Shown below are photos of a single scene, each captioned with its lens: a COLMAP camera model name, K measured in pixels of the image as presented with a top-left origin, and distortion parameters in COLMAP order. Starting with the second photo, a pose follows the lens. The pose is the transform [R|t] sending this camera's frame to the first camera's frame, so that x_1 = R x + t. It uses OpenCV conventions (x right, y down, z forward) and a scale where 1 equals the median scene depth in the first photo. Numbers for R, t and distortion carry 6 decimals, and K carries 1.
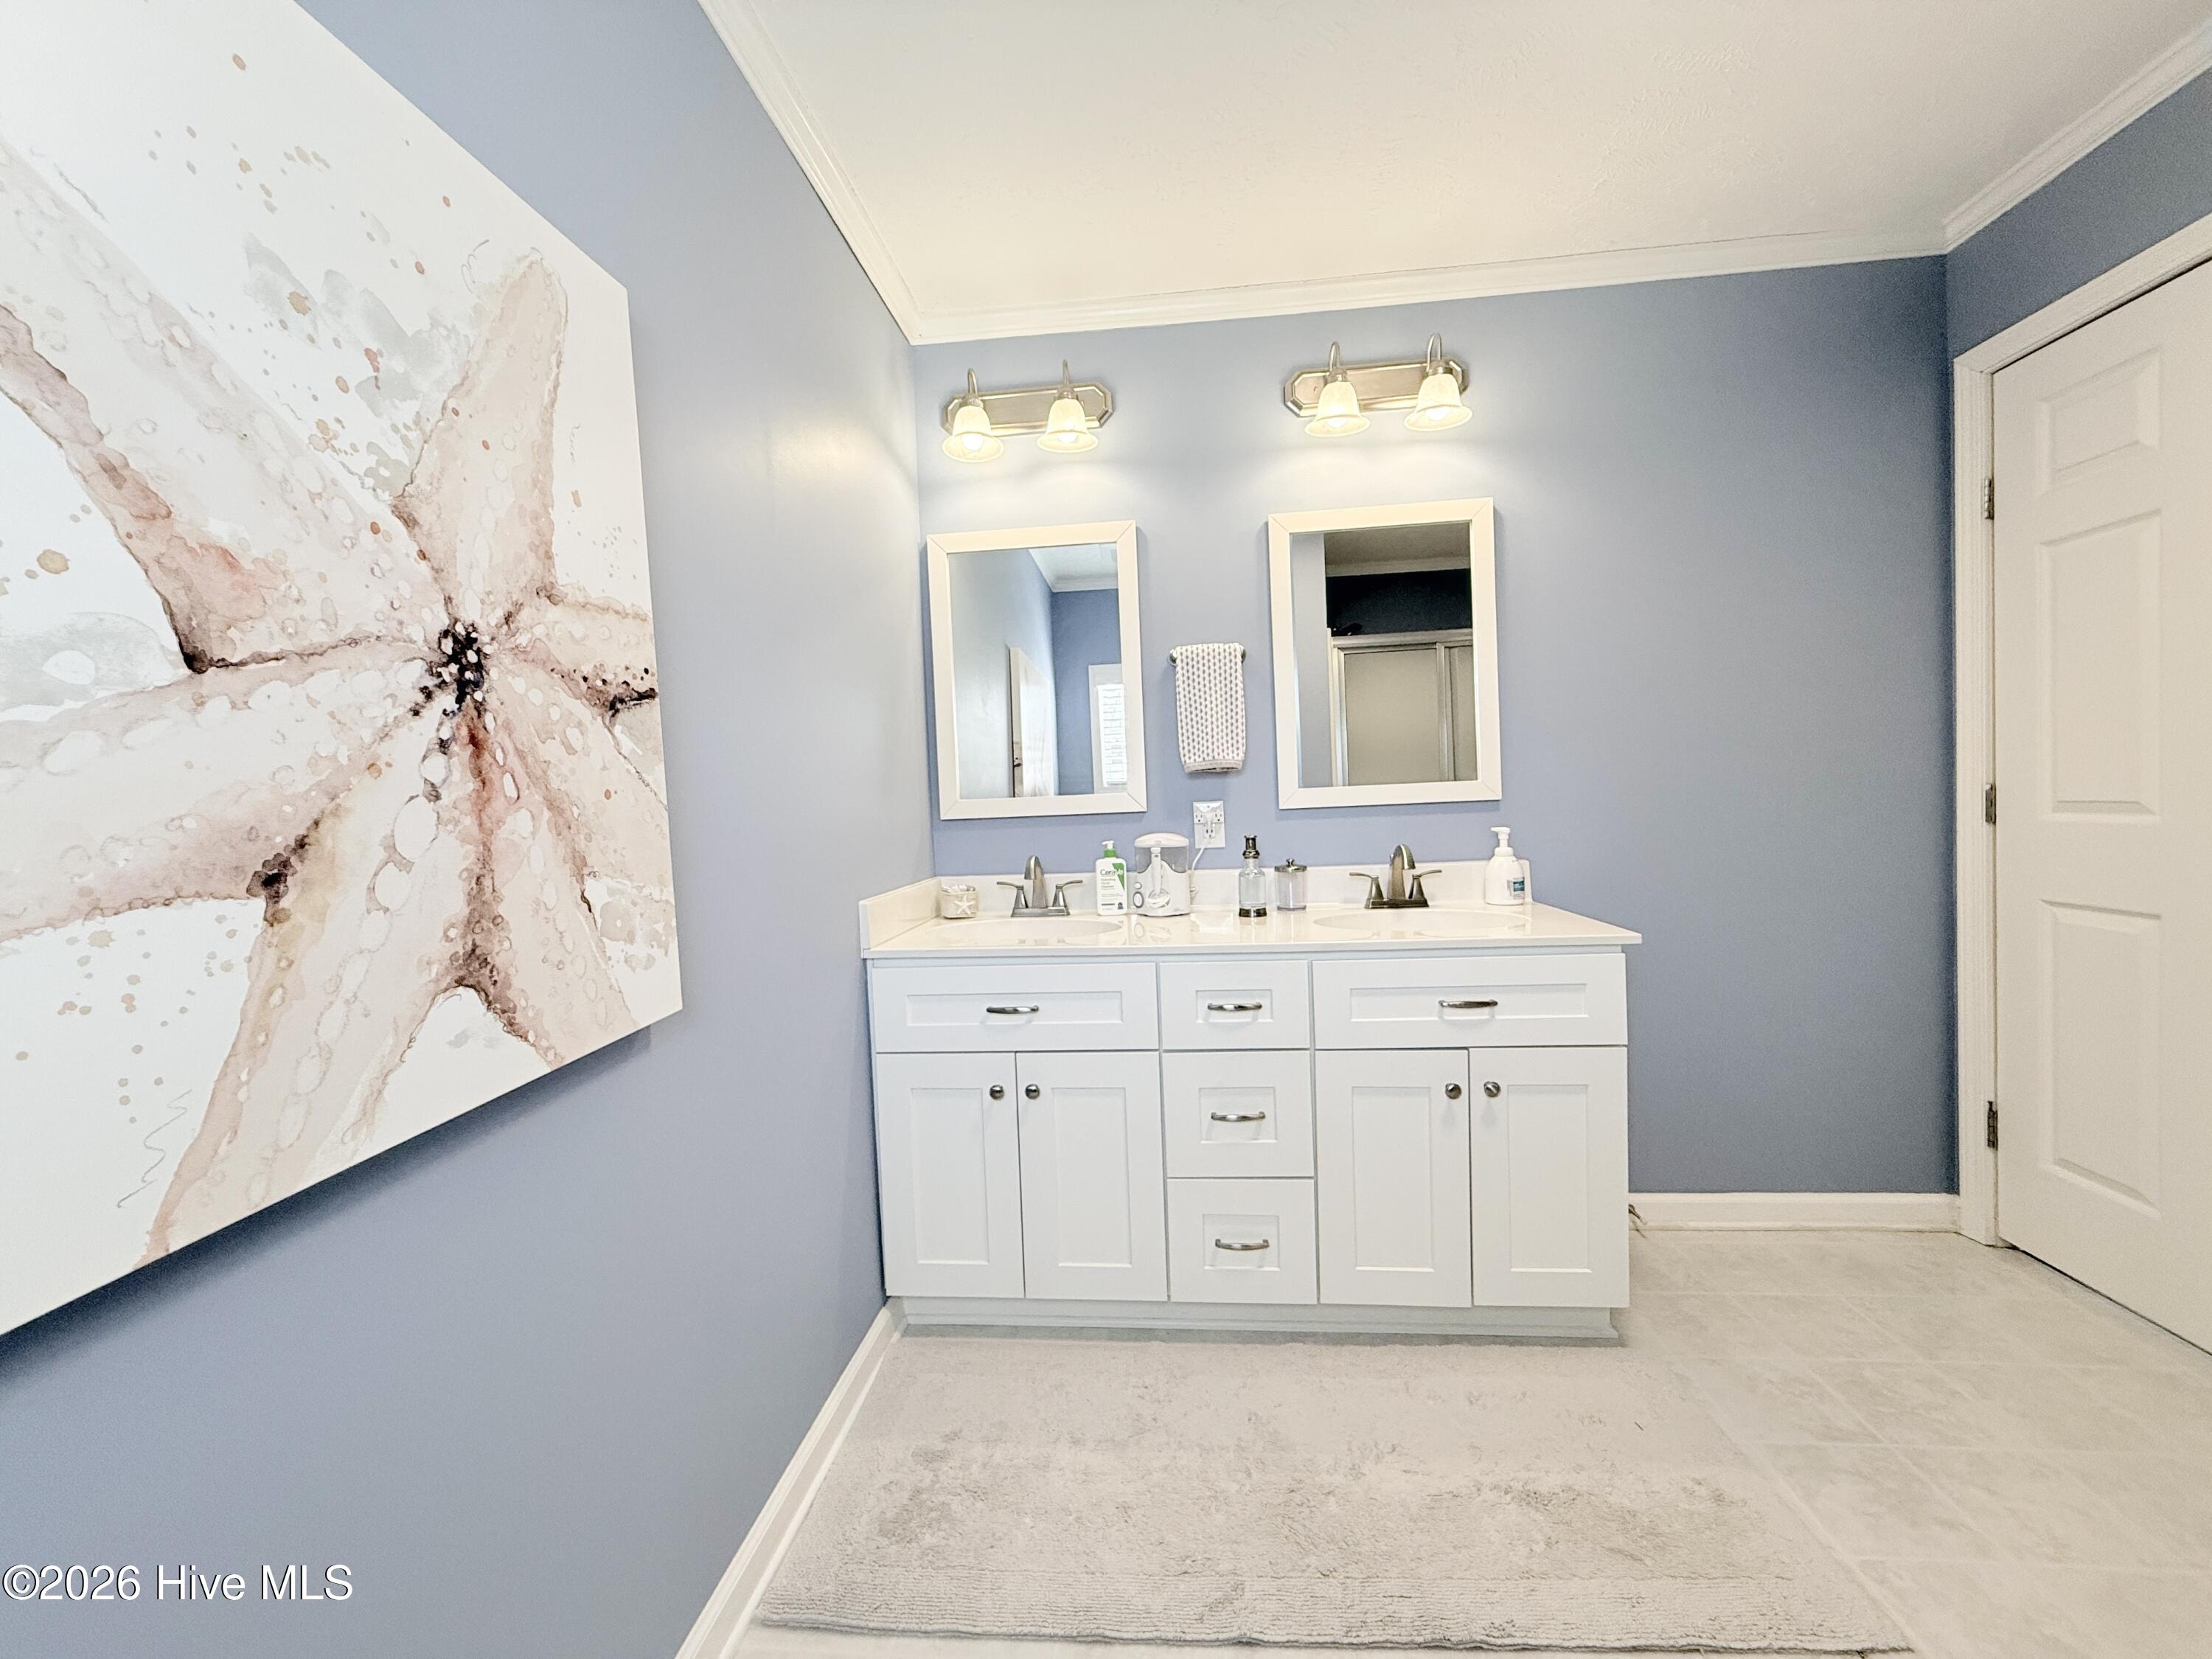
lens RADIAL K [[876.3, 0, 1099.4], [0, 876.3, 831.3], [0, 0, 1]] dist [0.001050, 0.000193]
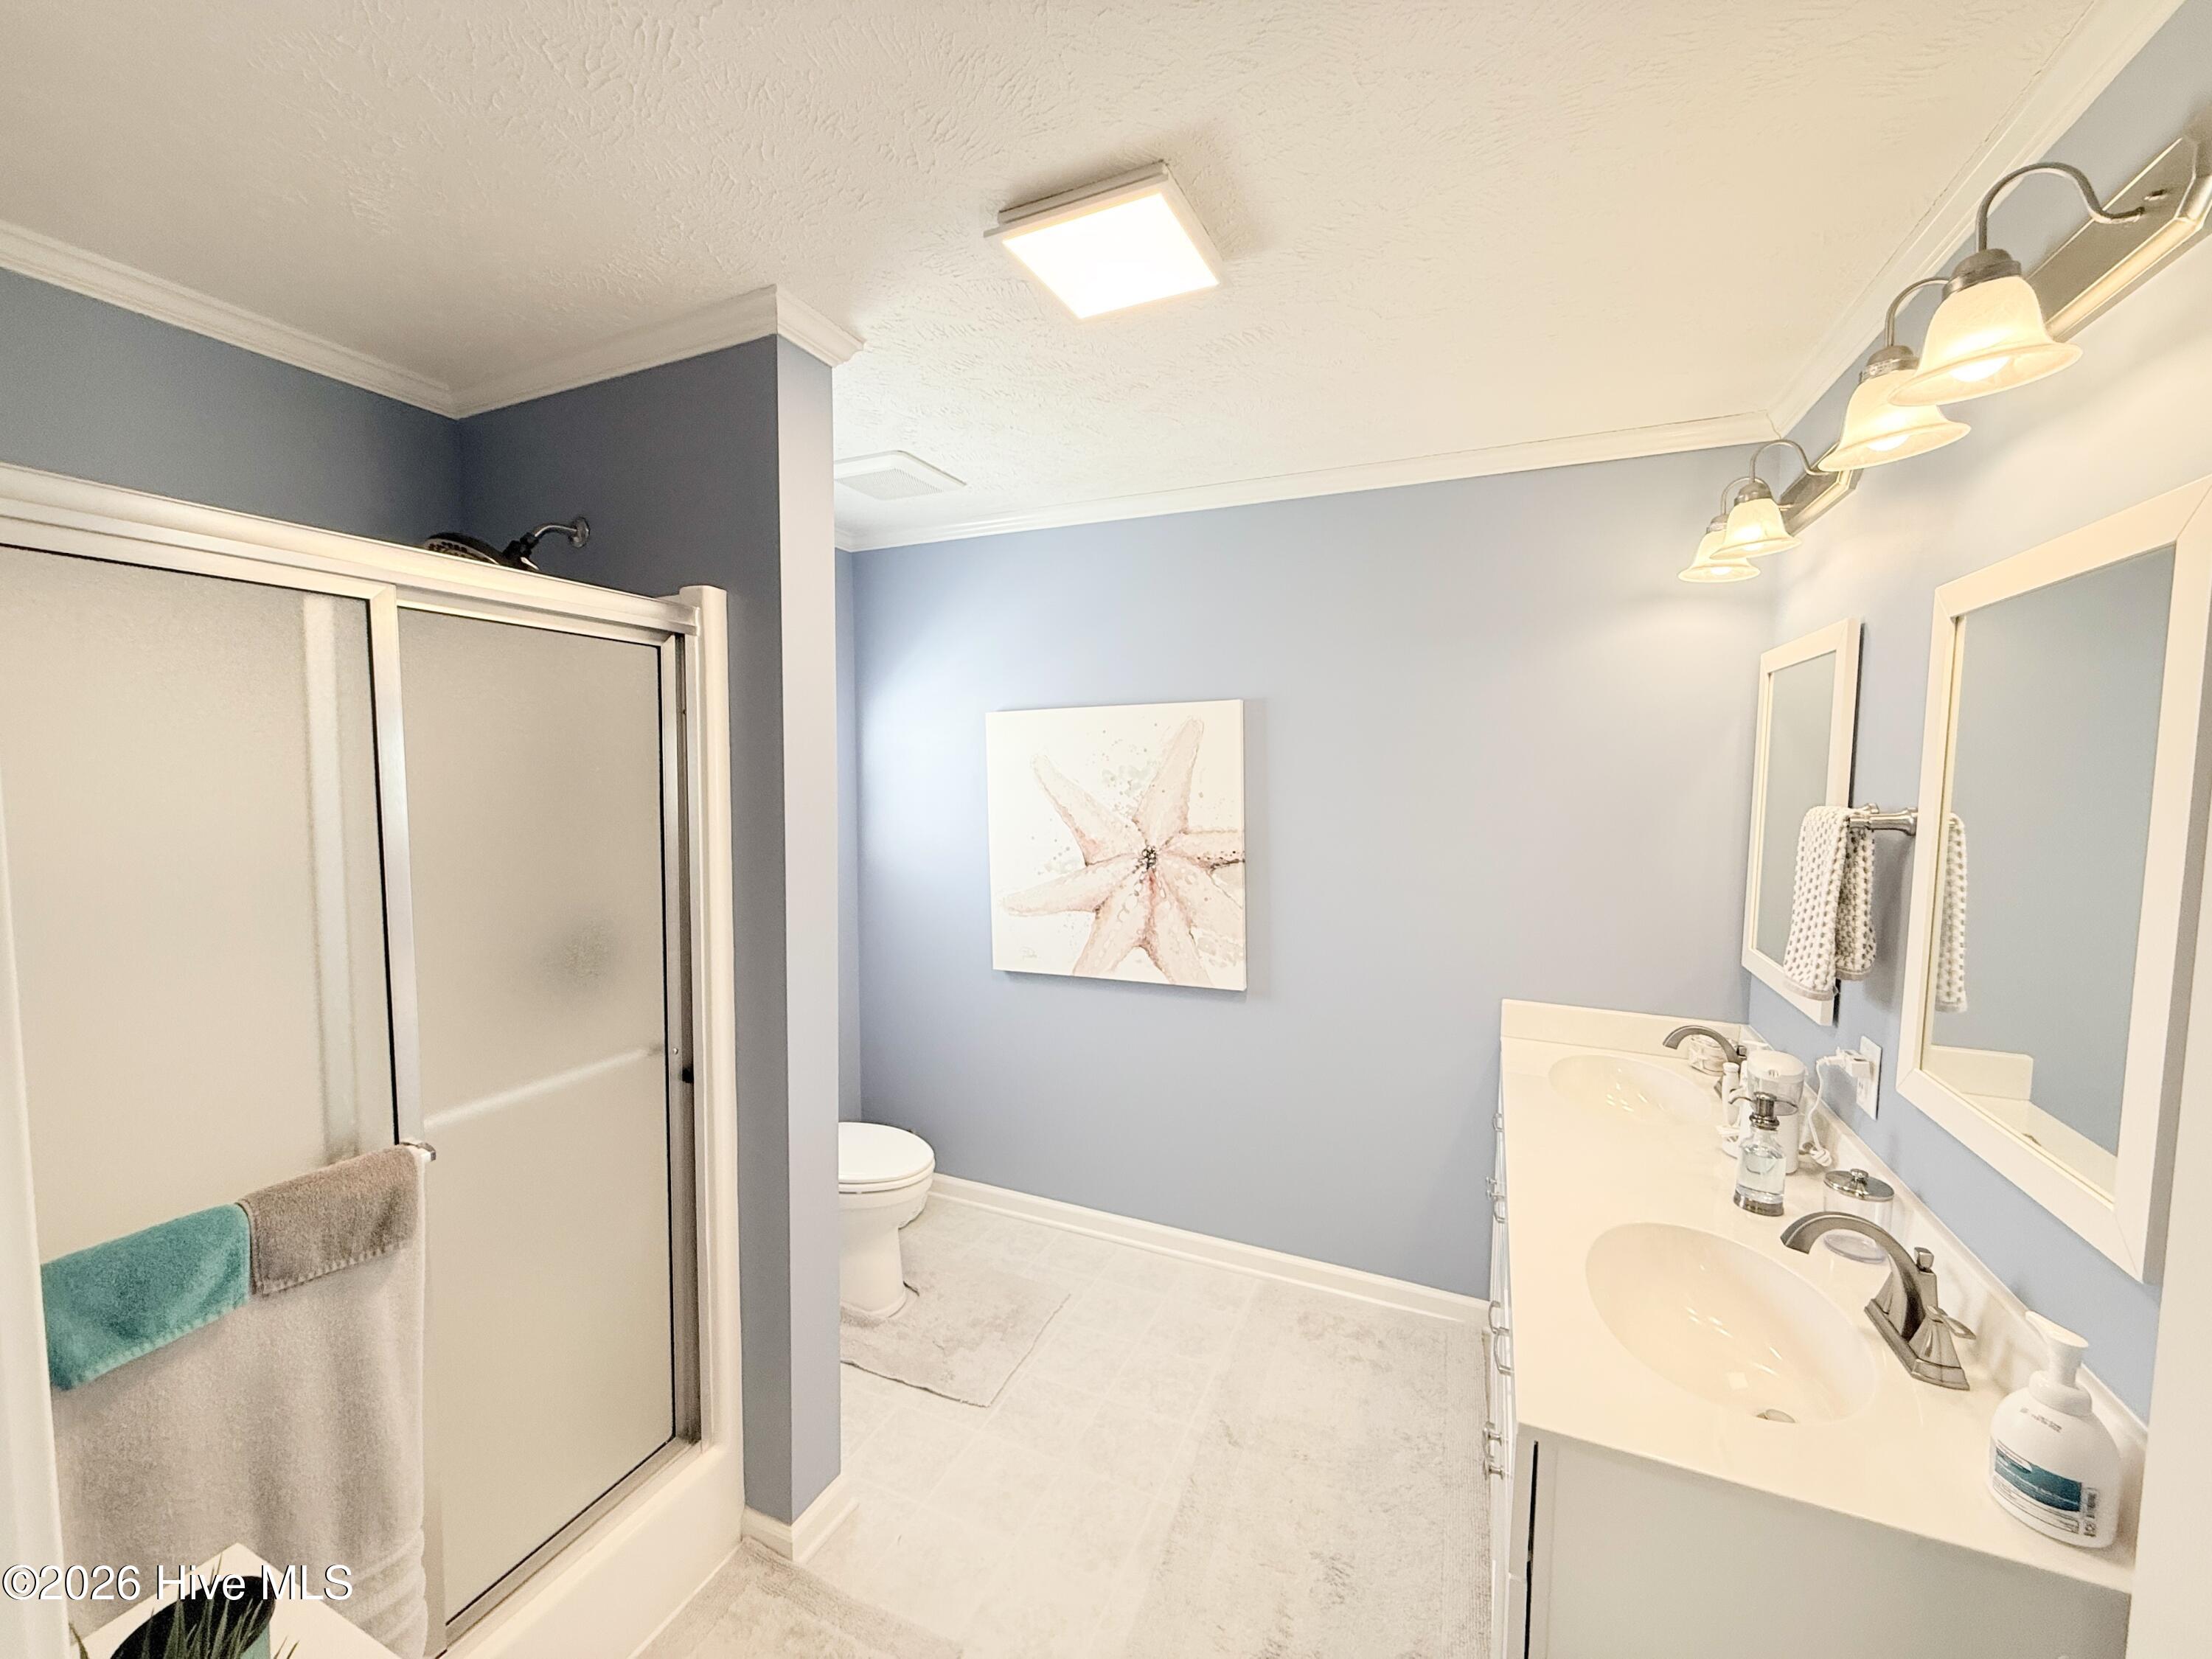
lens RADIAL K [[876.3, 0, 1099.4], [0, 876.3, 831.3], [0, 0, 1]] dist [0.001050, 0.000193]
pose [[-0.317383, 0.115581, -0.941228, 2.573405], [-0.029459, 0.990864, 0.131609, -0.739276], [0.947840, 0.069498, -0.311078, 1.861109]]
